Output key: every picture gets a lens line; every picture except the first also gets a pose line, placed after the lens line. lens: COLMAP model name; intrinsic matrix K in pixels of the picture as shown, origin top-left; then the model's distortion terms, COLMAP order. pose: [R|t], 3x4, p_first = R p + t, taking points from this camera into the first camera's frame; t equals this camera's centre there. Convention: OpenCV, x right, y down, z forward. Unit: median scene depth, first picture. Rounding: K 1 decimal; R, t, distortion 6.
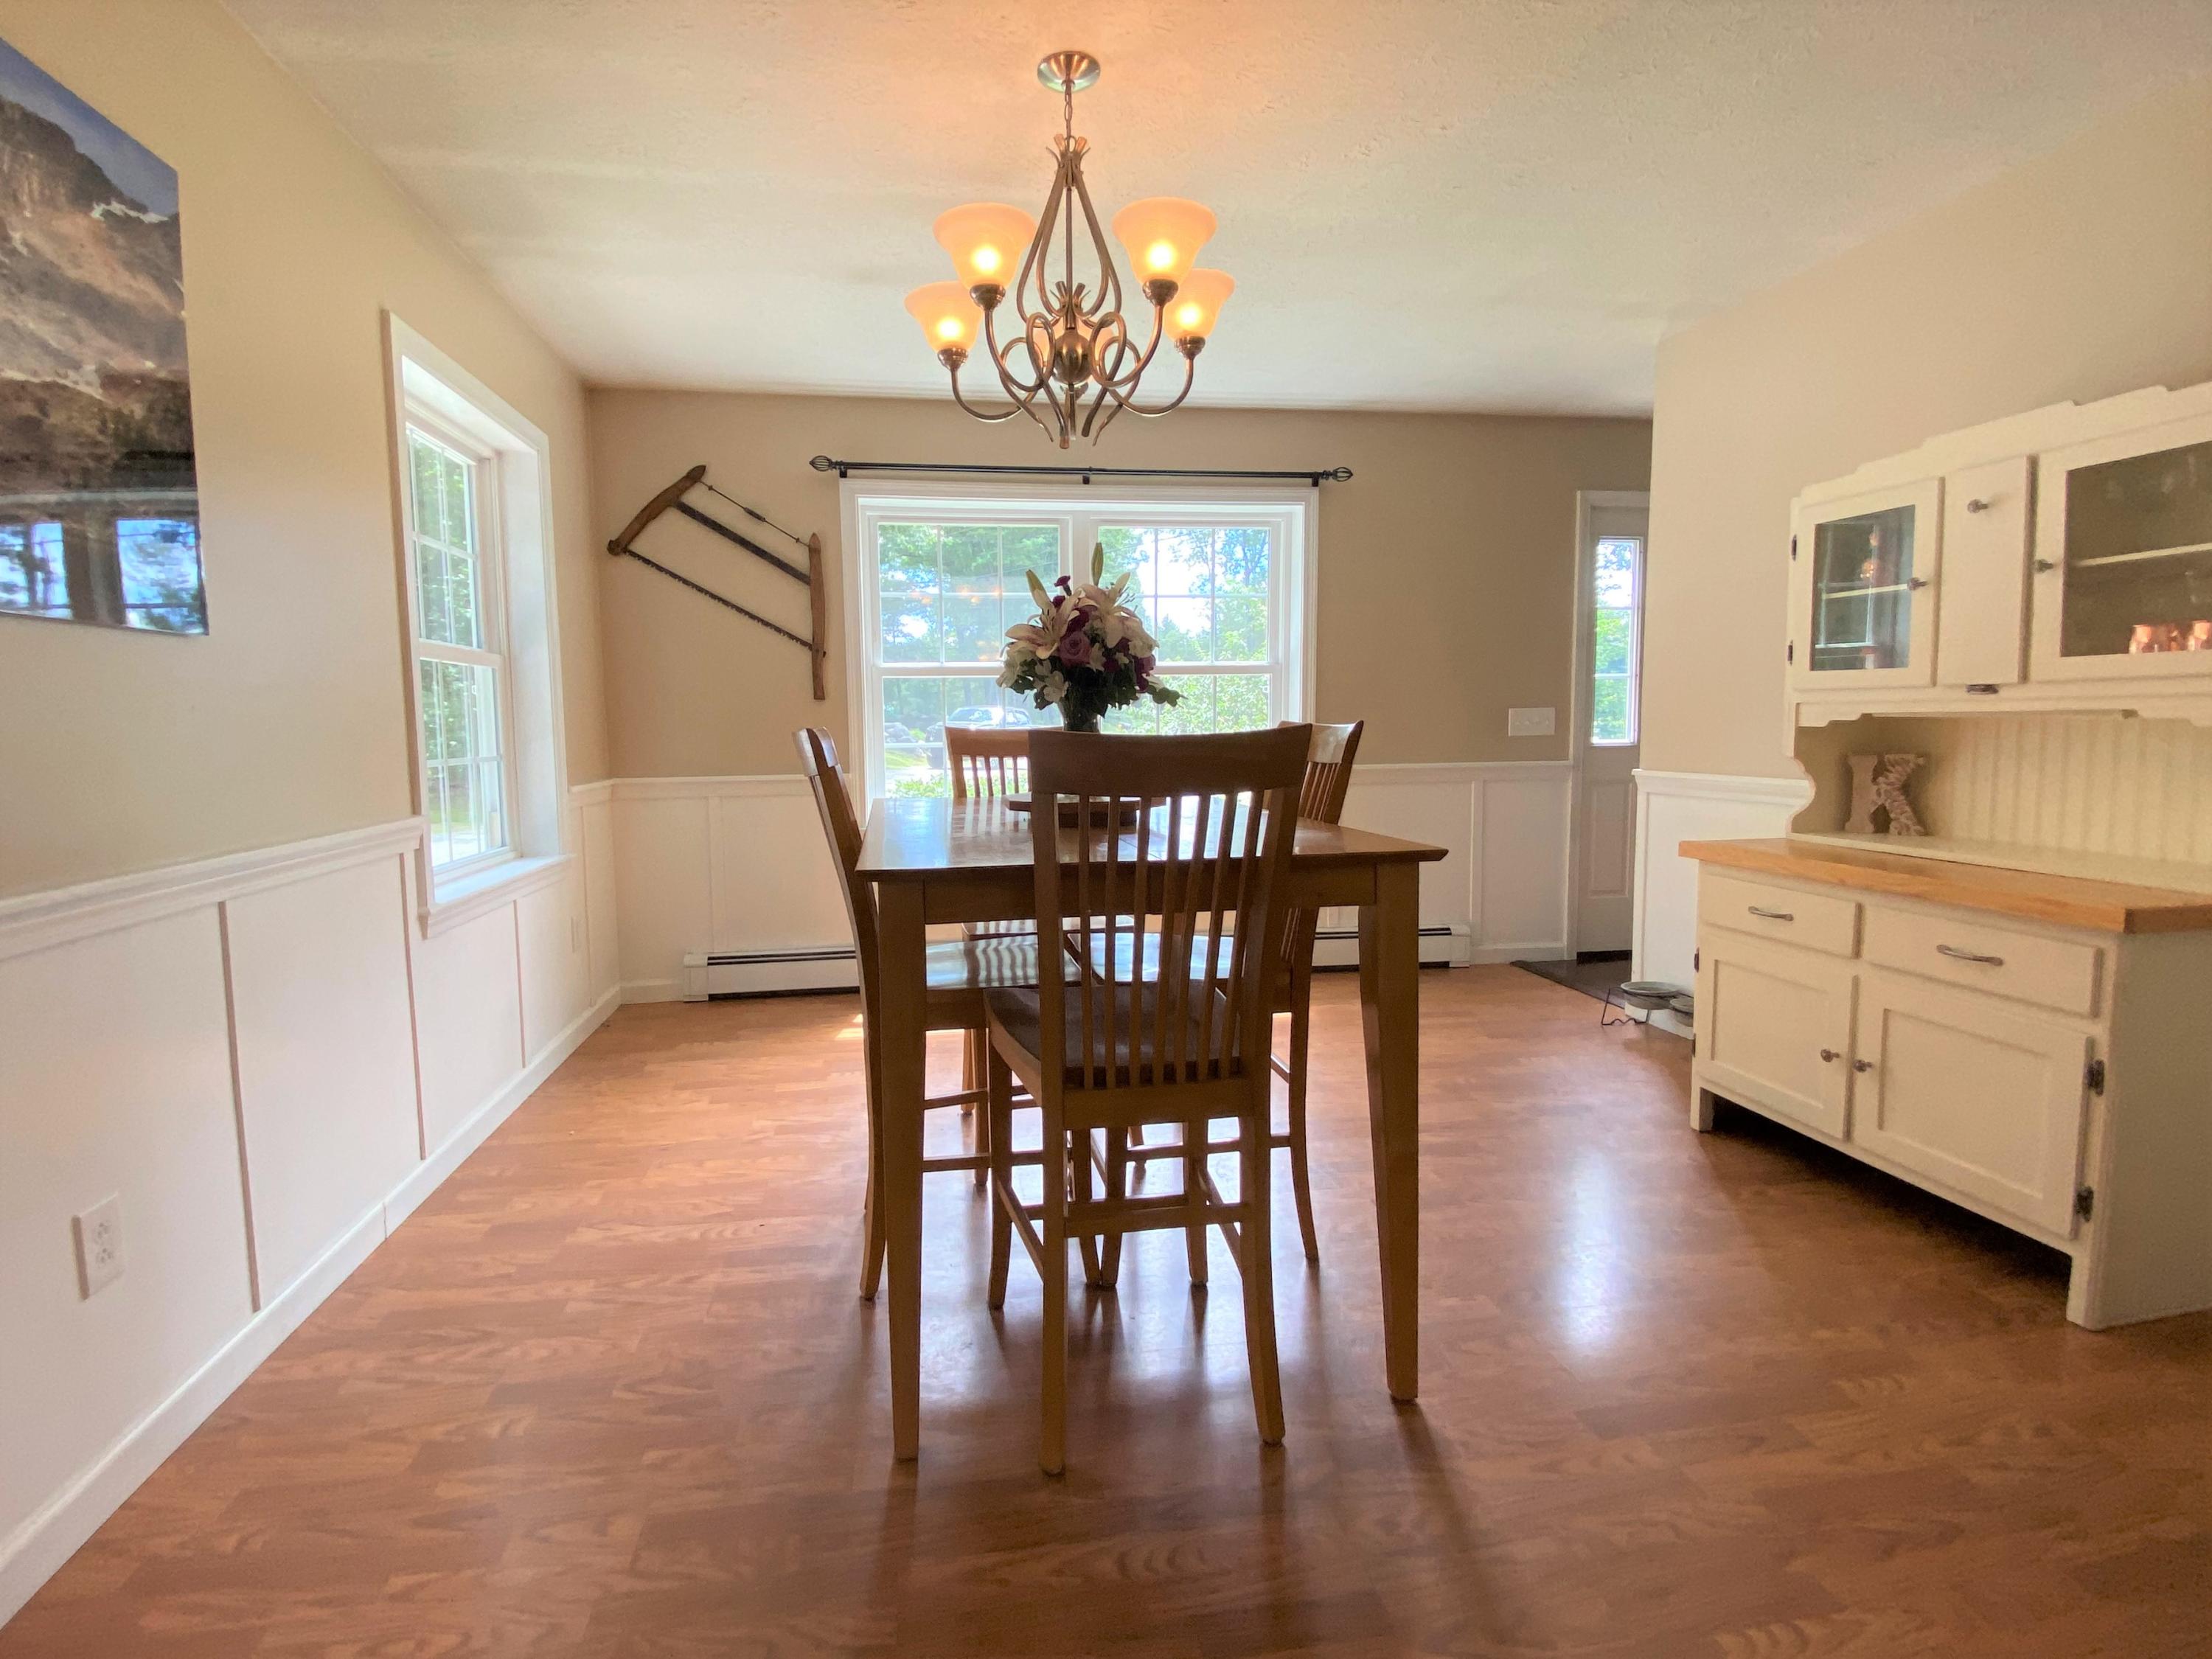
lens RADIAL K [[1040.2, 0, 1094.8], [0, 1040.2, 809.9], [0, 0, 1]] dist [-0.004663, -0.001261]
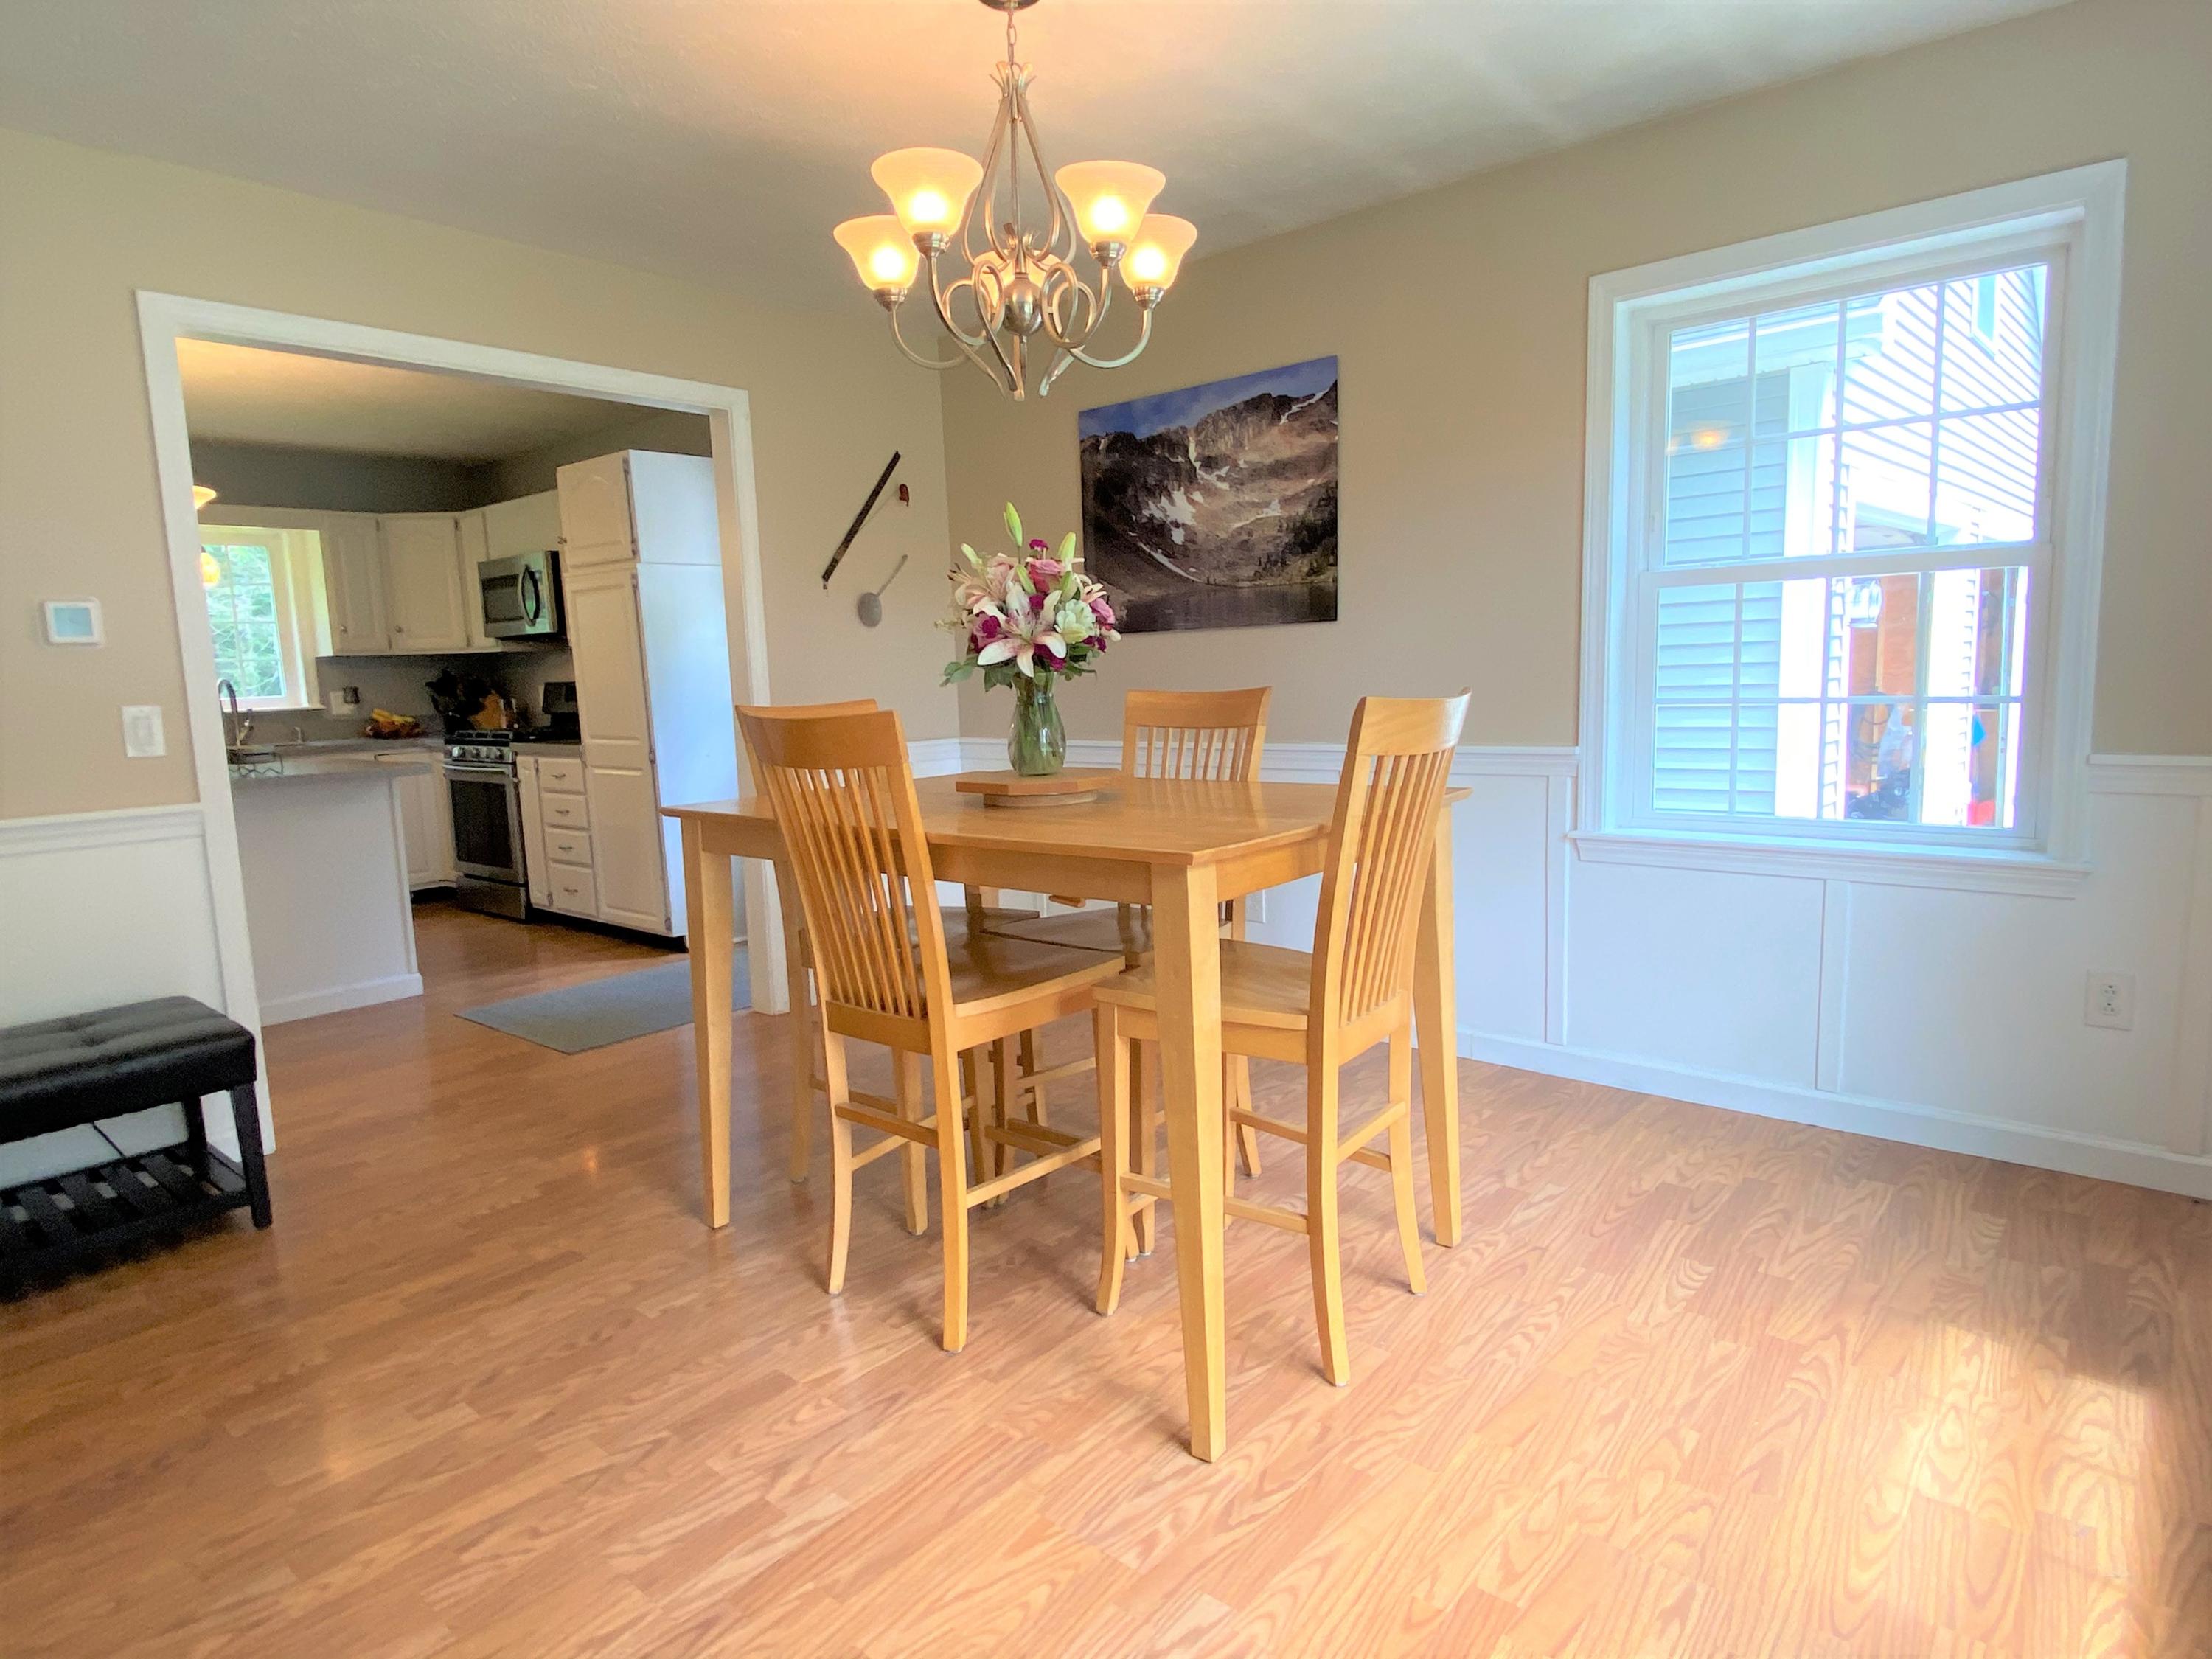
lens RADIAL K [[1300.6, 0, 1091.6], [0, 1300.6, 841.9], [0, 0, 1]] dist [0.022037, -0.000396]
pose [[-0.785994, 0.131879, -0.604004, 0.952476], [-0.002547, 0.976284, 0.216478, -0.311951], [0.618228, 0.171689, -0.767018, 2.775471]]
